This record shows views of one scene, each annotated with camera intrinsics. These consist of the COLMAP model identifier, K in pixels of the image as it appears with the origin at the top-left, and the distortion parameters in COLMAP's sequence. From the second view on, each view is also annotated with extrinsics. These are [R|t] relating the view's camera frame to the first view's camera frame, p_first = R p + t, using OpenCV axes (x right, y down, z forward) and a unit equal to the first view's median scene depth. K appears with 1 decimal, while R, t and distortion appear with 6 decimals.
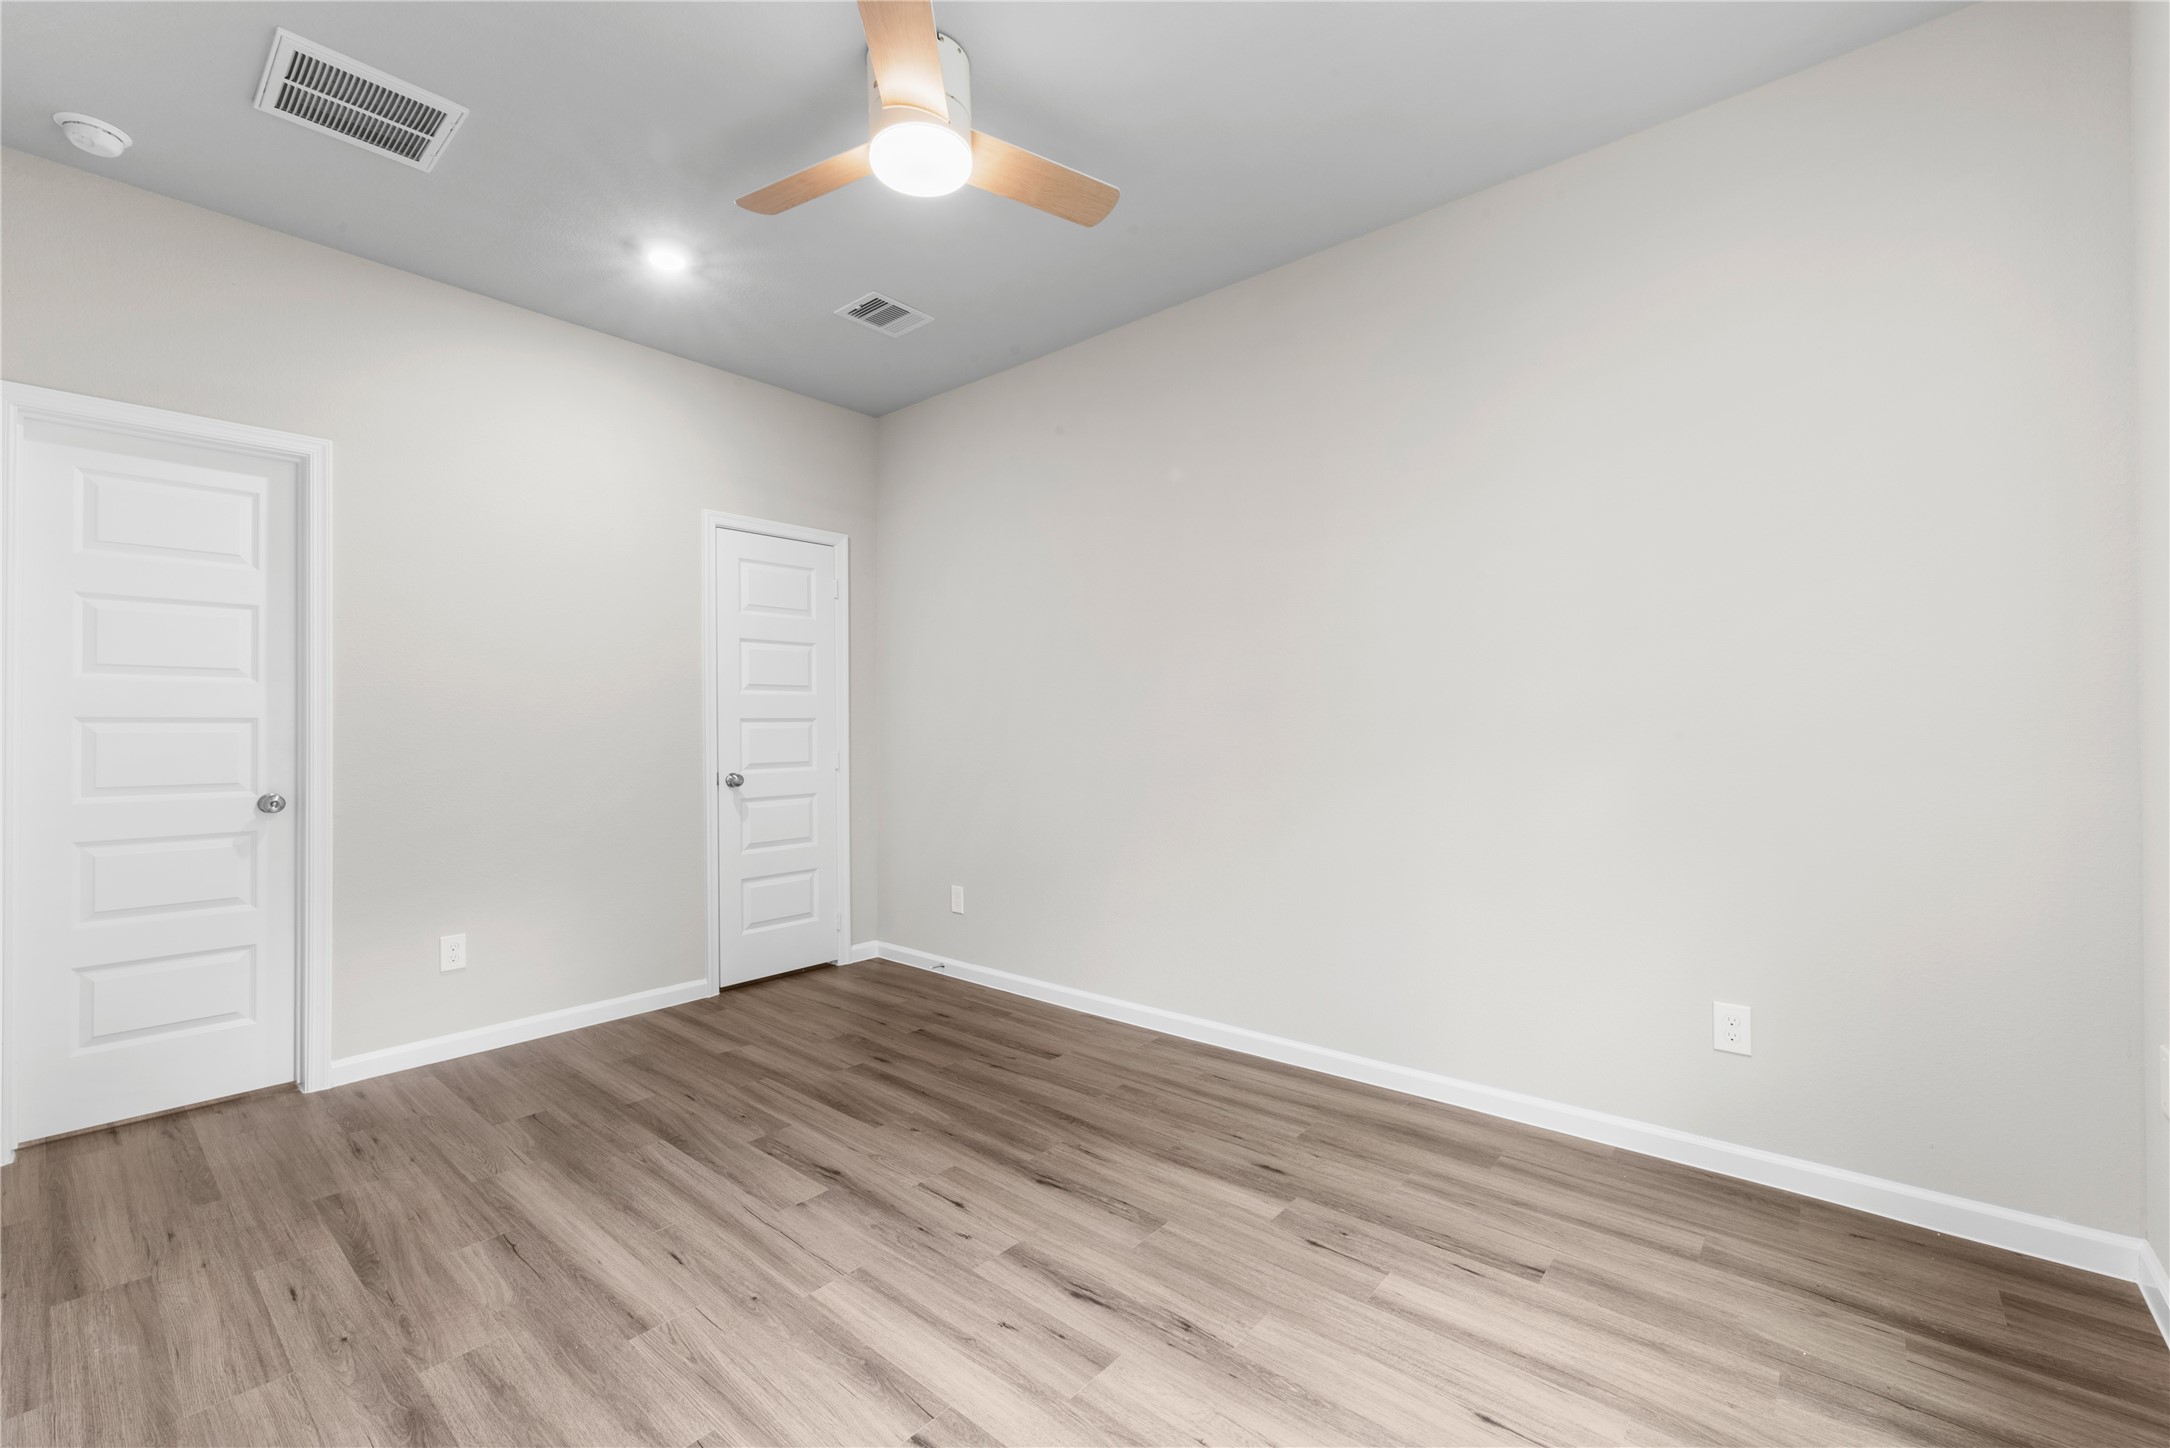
lens RADIAL K [[868.5, 0, 1084.8], [0, 868.5, 731.0], [0, 0, 1]] dist [0.003699, 0.000110]
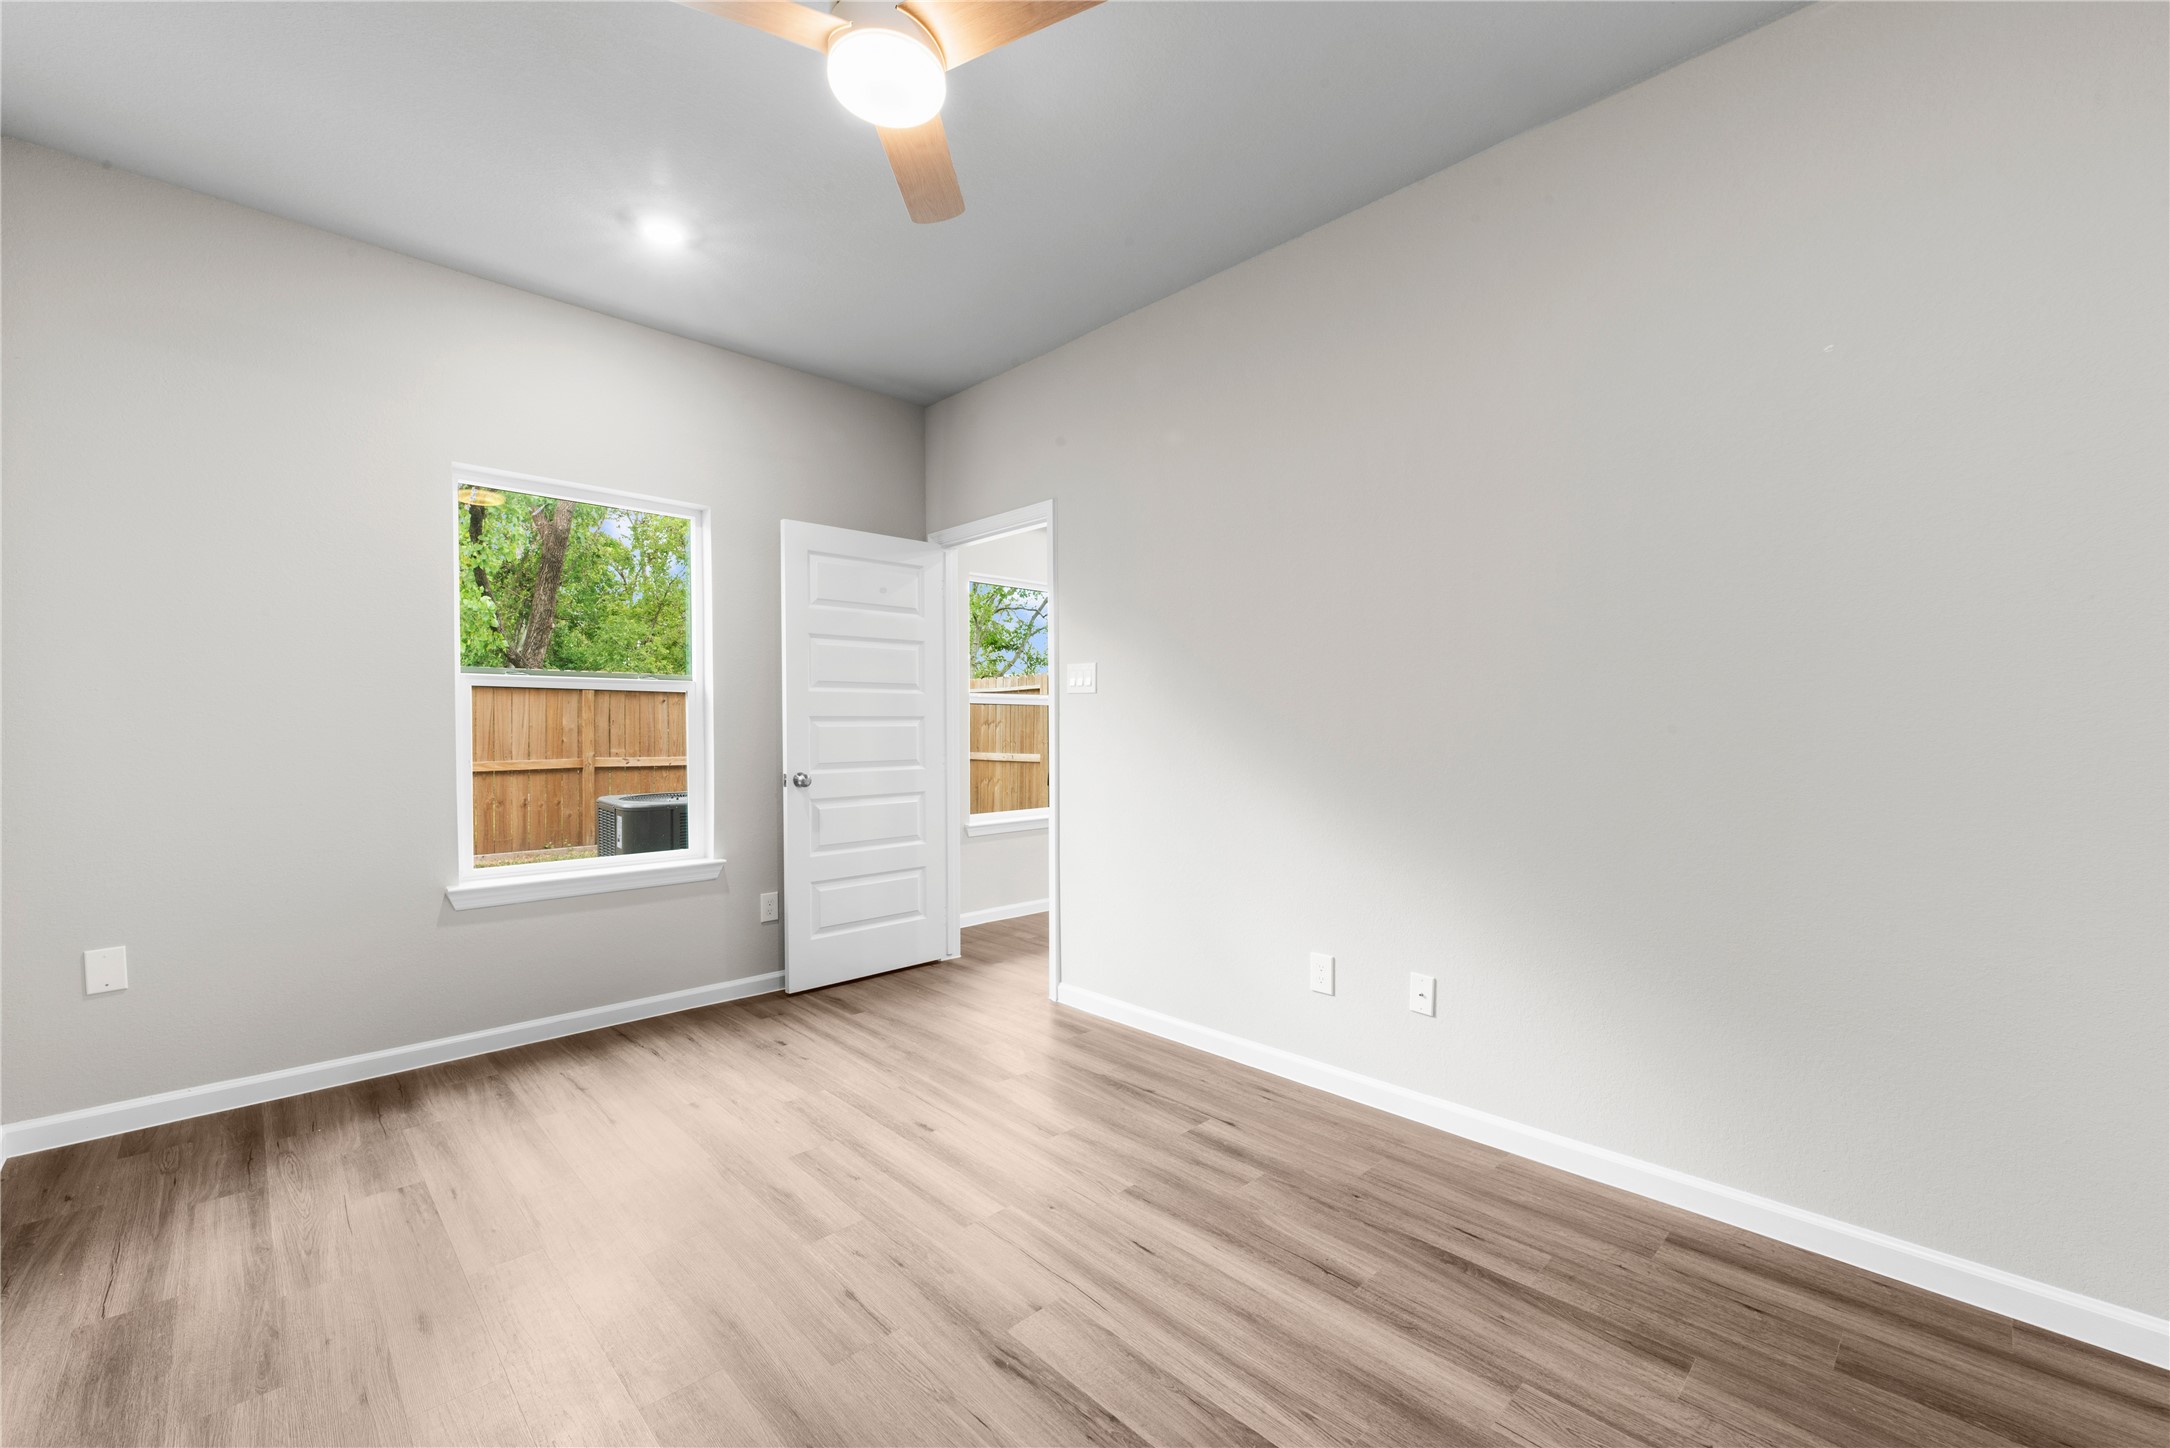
lens RADIAL K [[868.5, 0, 1084.8], [0, 868.5, 731.0], [0, 0, 1]] dist [0.003699, 0.000110]
pose [[-0.994737, 0.010334, 0.101935, -0.498540], [0.011138, 0.999911, 0.007315, -0.001145], [-0.101851, 0.008412, -0.994764, 1.955379]]
